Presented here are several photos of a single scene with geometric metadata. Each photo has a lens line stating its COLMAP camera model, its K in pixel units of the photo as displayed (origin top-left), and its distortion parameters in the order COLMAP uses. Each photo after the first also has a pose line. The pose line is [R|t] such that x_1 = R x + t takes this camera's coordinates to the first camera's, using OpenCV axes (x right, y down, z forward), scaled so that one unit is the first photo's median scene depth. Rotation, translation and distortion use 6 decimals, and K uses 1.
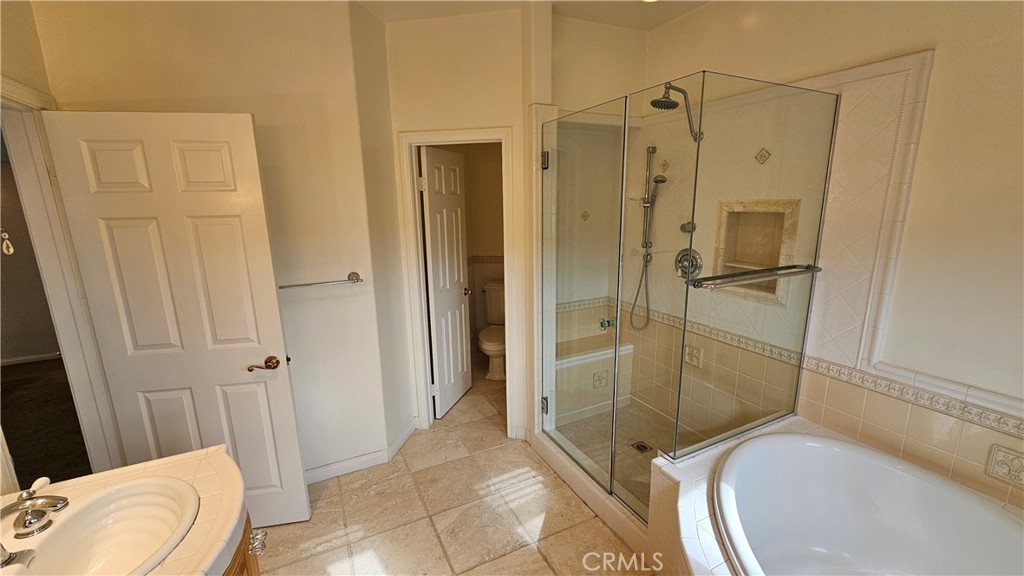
lens RADIAL K [[418.4, 0, 514.2], [0, 418.4, 293.1], [0, 0, 1]] dist [-0.001202, 0.000761]
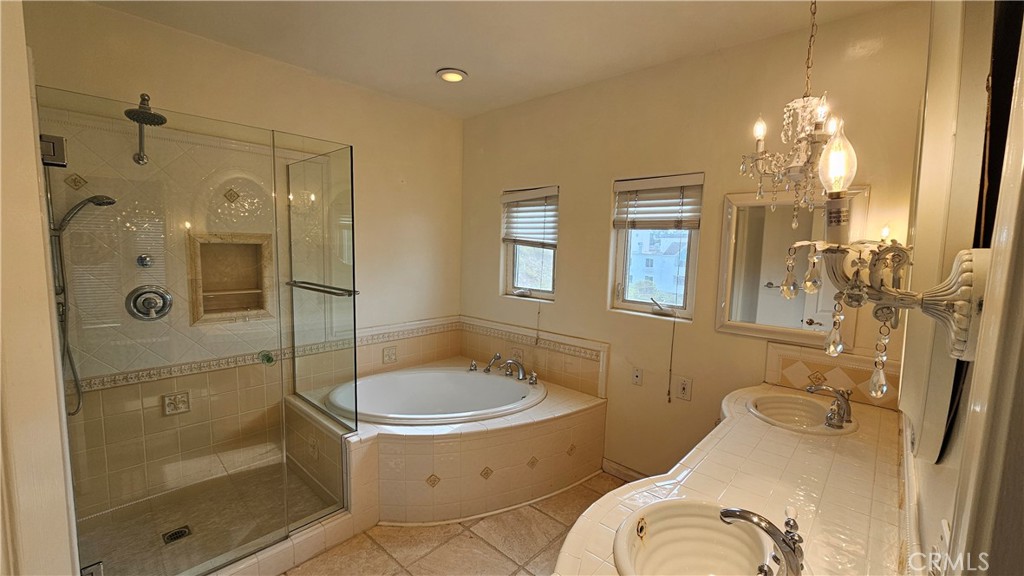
lens RADIAL K [[418.4, 0, 513.3], [0, 418.4, 288.1], [0, 0, 1]] dist [-0.001202, 0.000761]
pose [[-0.336605, -0.087264, 0.937594, -0.743597], [0.188316, 0.969344, 0.157827, -0.110237], [-0.922624, 0.229689, -0.309853, 0.664762]]
